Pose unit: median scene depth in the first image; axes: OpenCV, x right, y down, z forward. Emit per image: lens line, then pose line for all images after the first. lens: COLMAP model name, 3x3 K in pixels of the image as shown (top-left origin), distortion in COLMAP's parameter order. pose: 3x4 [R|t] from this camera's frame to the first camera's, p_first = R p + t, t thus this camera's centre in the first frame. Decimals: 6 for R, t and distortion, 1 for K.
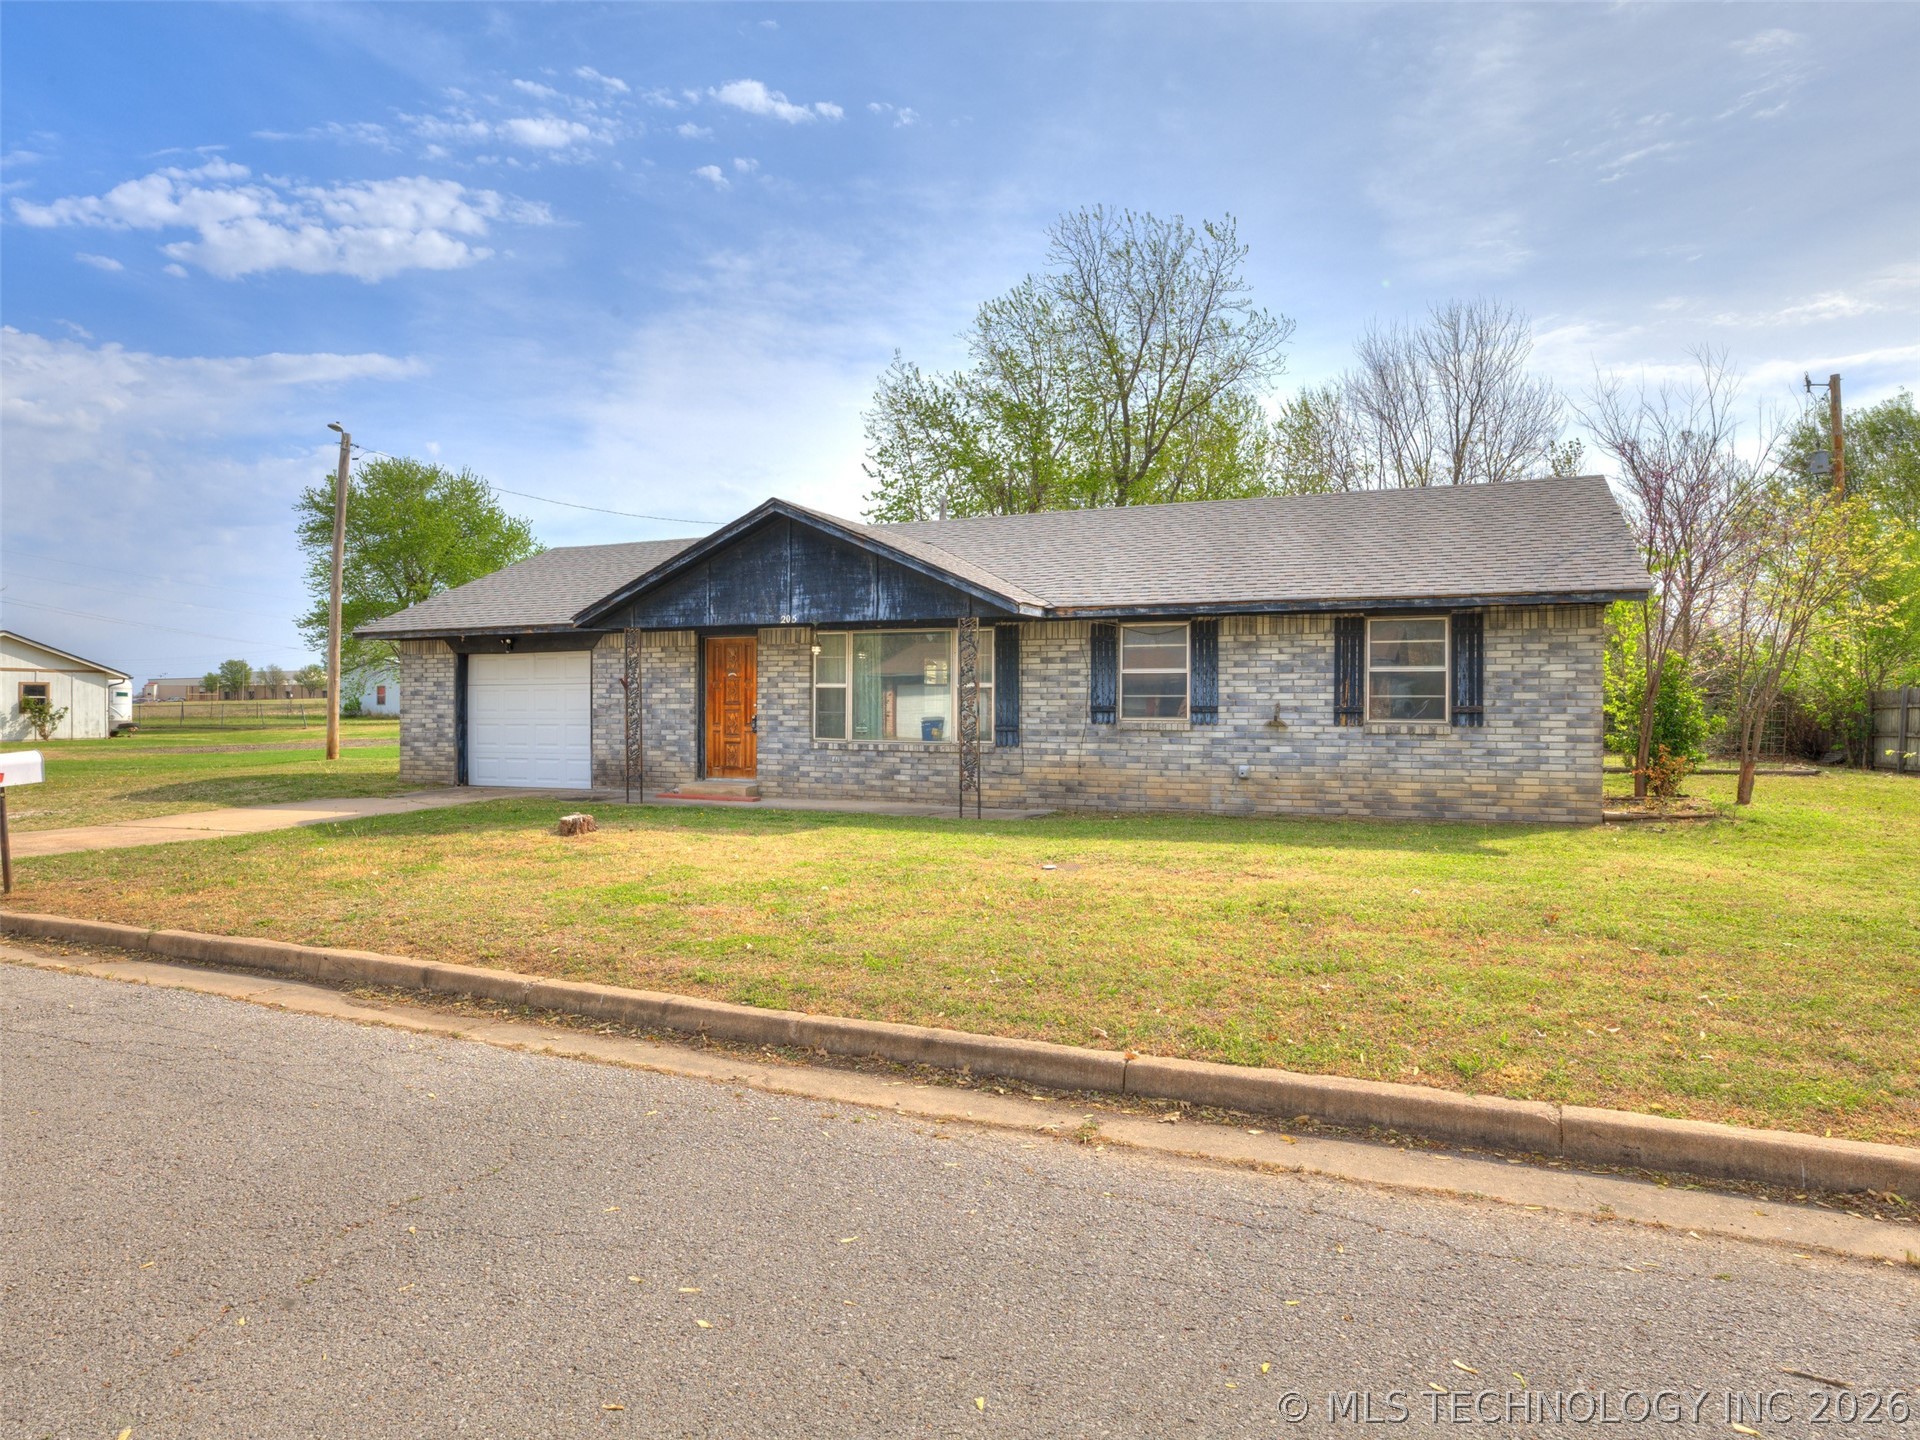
lens RADIAL K [[1010.3, 0, 960.0], [0, 1010.3, 720.0], [0, 0, 1]] dist [0.000147, 0.000020]
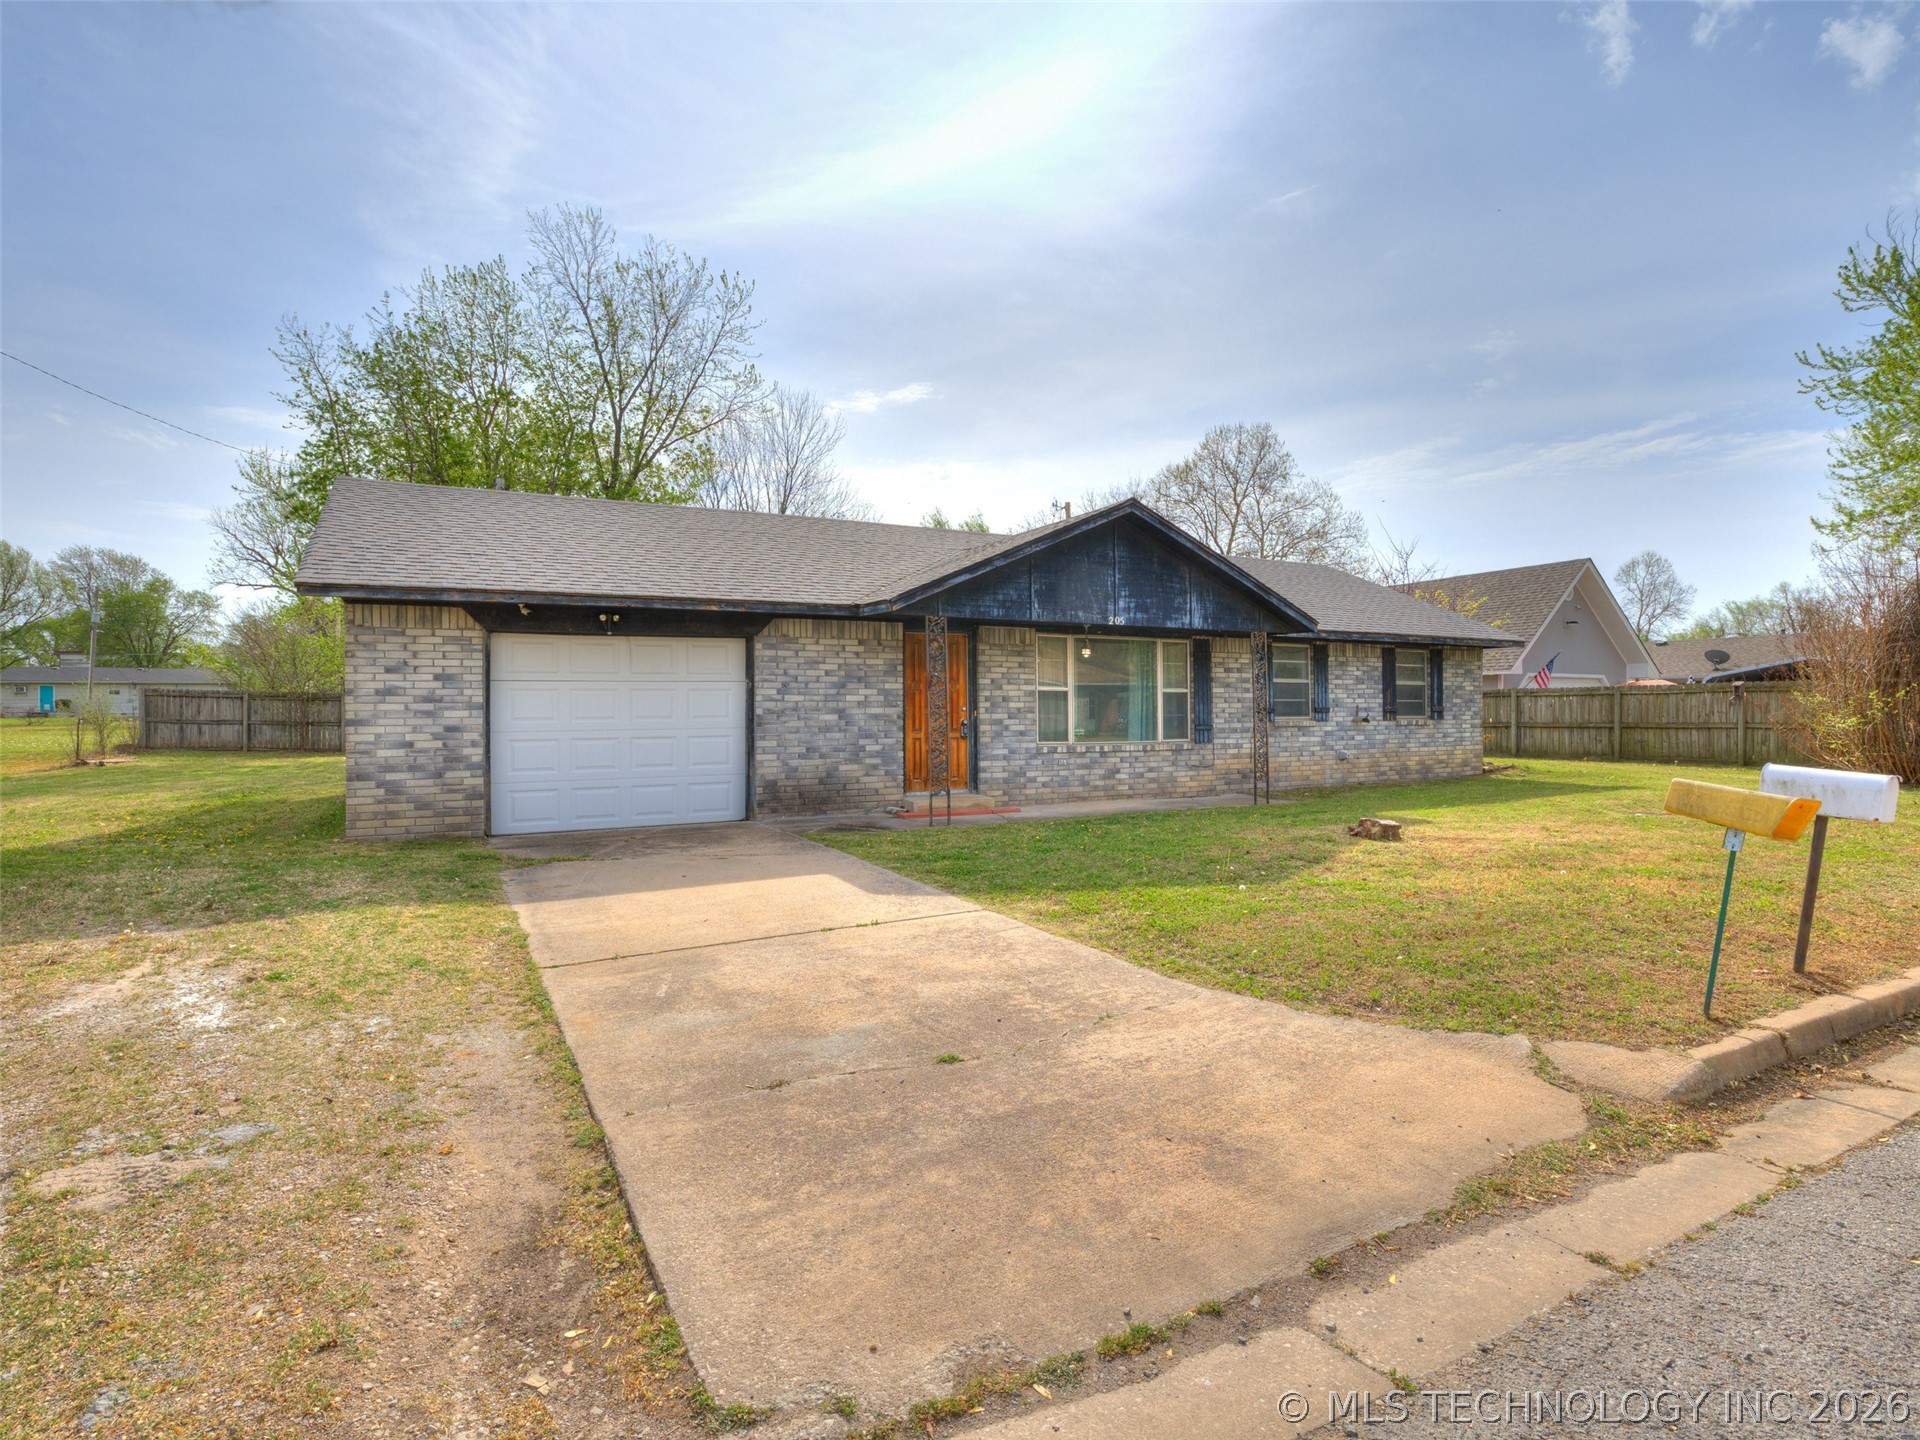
lens RADIAL K [[877.7, 0, 960.0], [0, 877.7, 720.0], [0, 0, 1]] dist [-0.015345, -0.000005]
pose [[0.686252, -0.012888, 0.727250, -0.871614], [0.015856, 0.999870, 0.002757, -0.007500], [-0.727191, 0.009639, 0.686367, 0.506732]]
